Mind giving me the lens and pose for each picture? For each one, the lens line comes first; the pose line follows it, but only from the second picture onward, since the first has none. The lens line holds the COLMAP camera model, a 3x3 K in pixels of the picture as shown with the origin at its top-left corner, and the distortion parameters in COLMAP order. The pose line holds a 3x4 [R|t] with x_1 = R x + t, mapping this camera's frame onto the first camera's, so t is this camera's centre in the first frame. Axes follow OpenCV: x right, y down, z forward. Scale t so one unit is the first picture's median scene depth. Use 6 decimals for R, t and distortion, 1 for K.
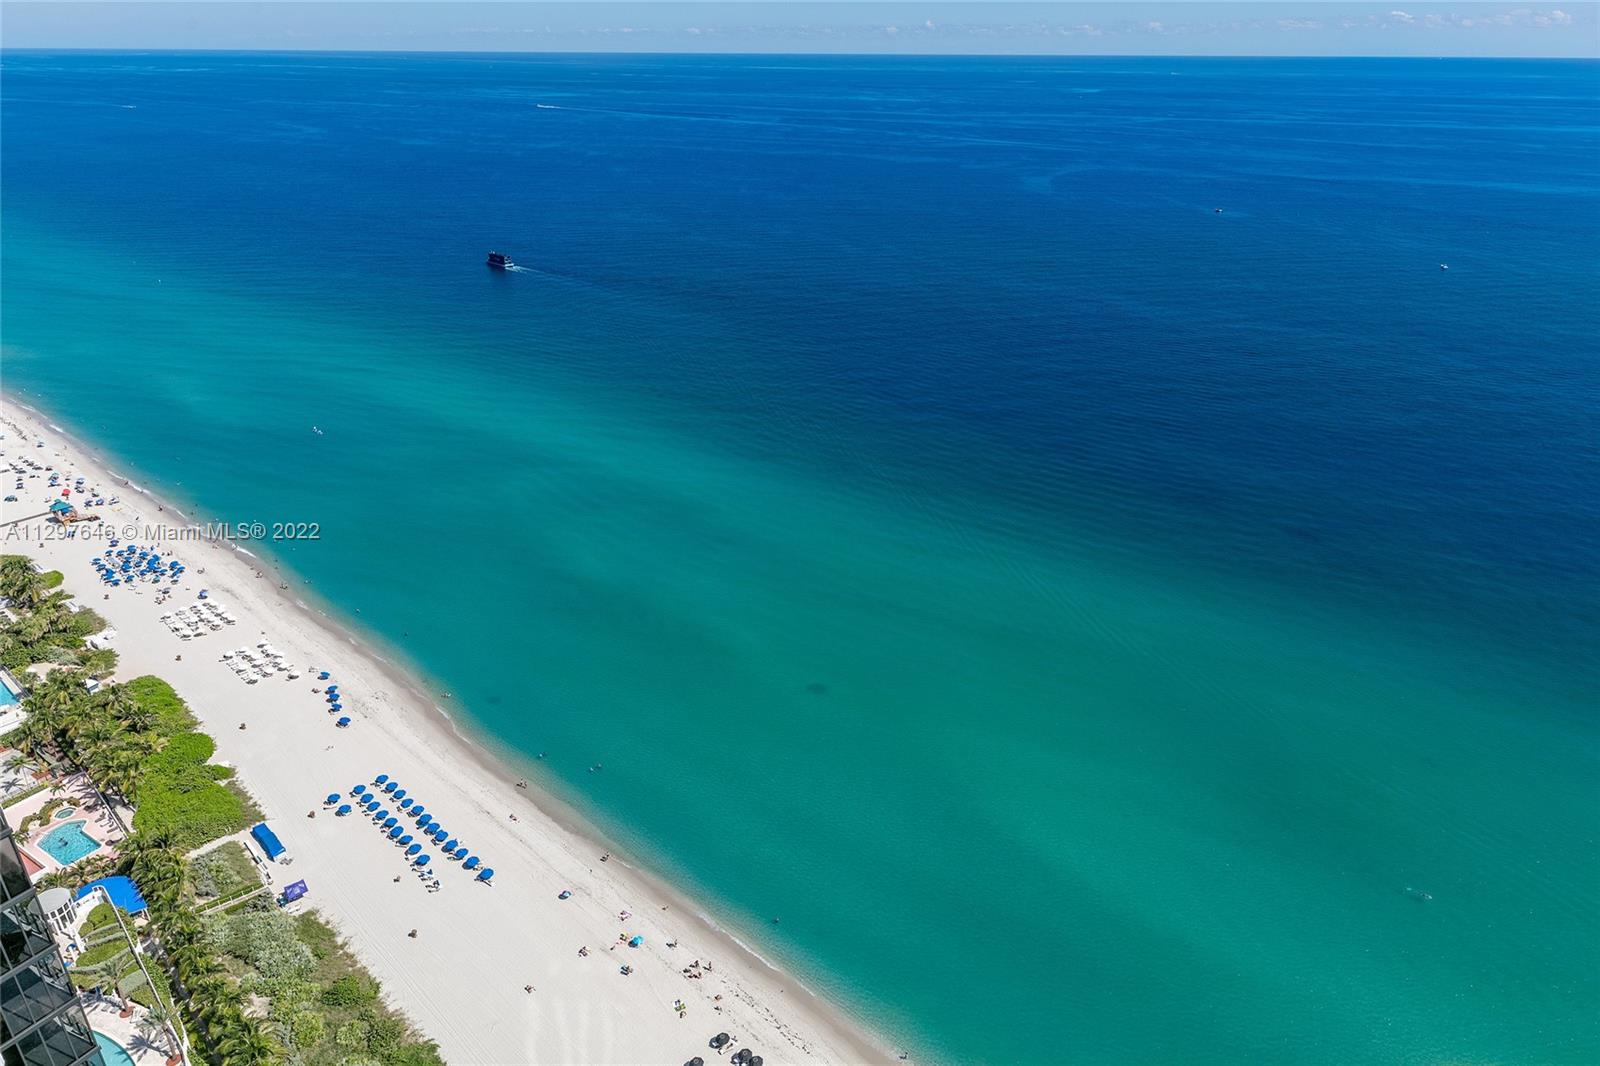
lens RADIAL K [[1149.3, 0, 803.2], [0, 1149.3, 533.2], [0, 0, 1]] dist [0.006615, 0.000954]
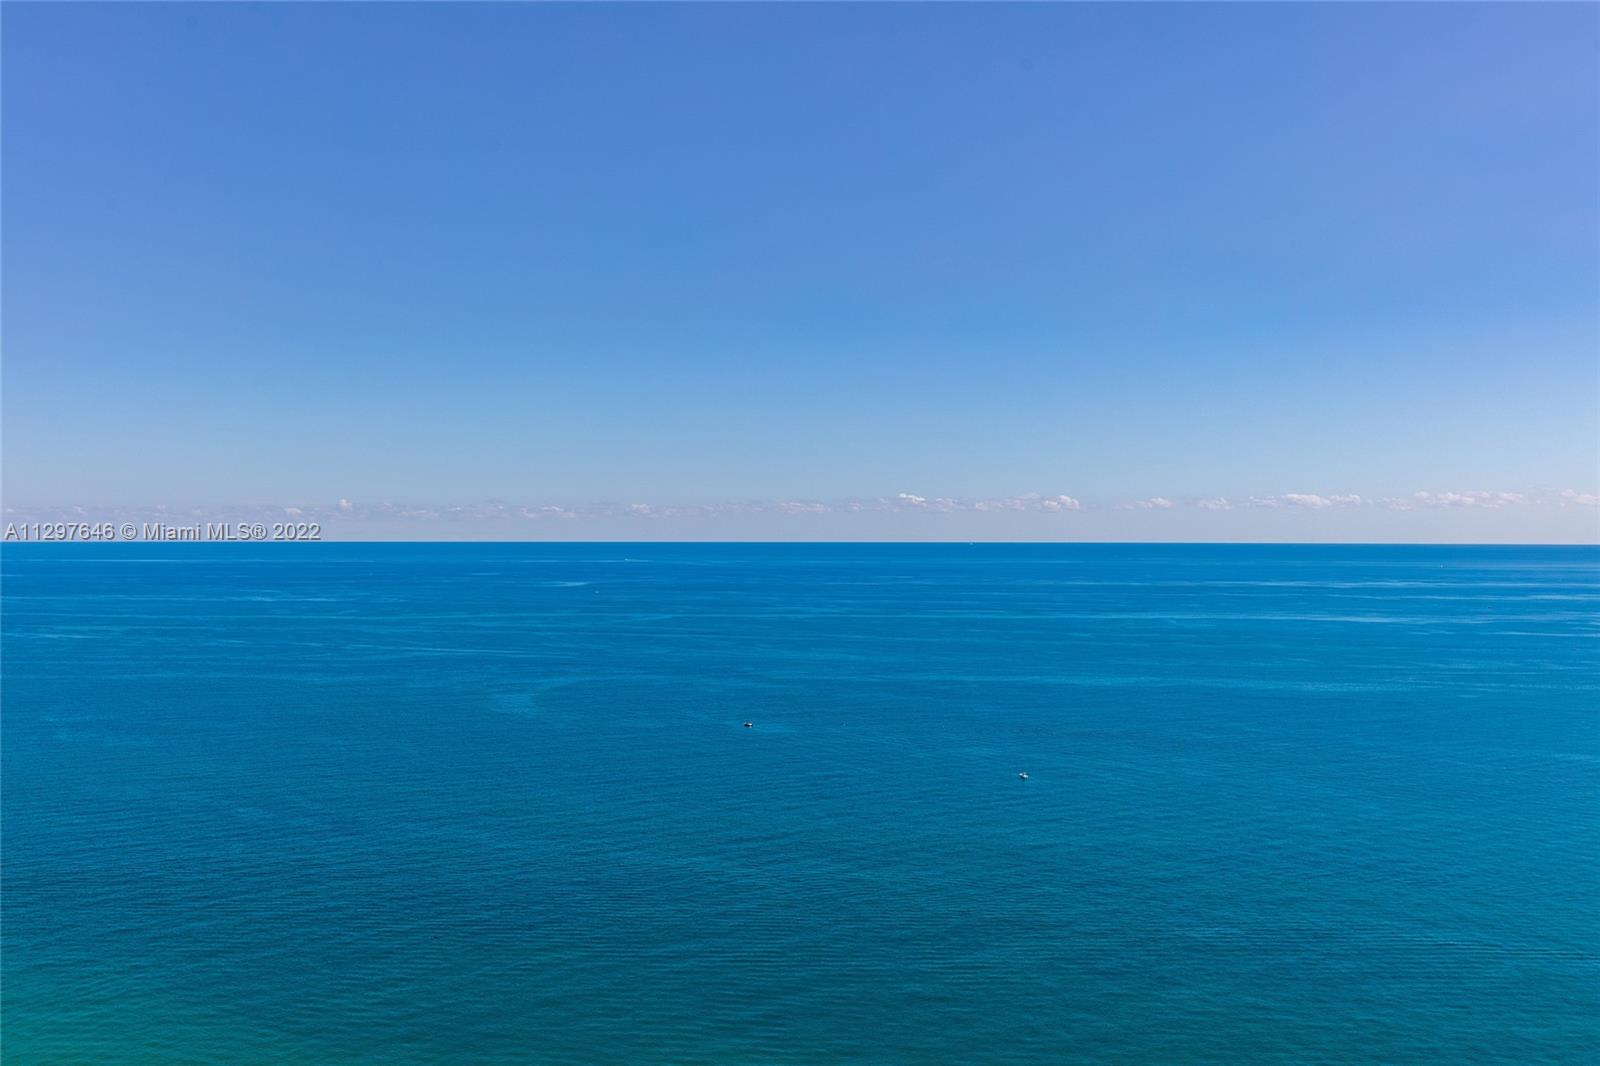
lens RADIAL K [[1498.9, 0, 789.0], [0, 1498.9, 531.6], [0, 0, 1]] dist [0.013260, 0.000000]
pose [[0.898486, -0.002055, 0.438998, -0.060968], [0.172952, 0.920772, -0.349666, -0.039906], [-0.403498, 0.390096, 0.827656, 0.095292]]
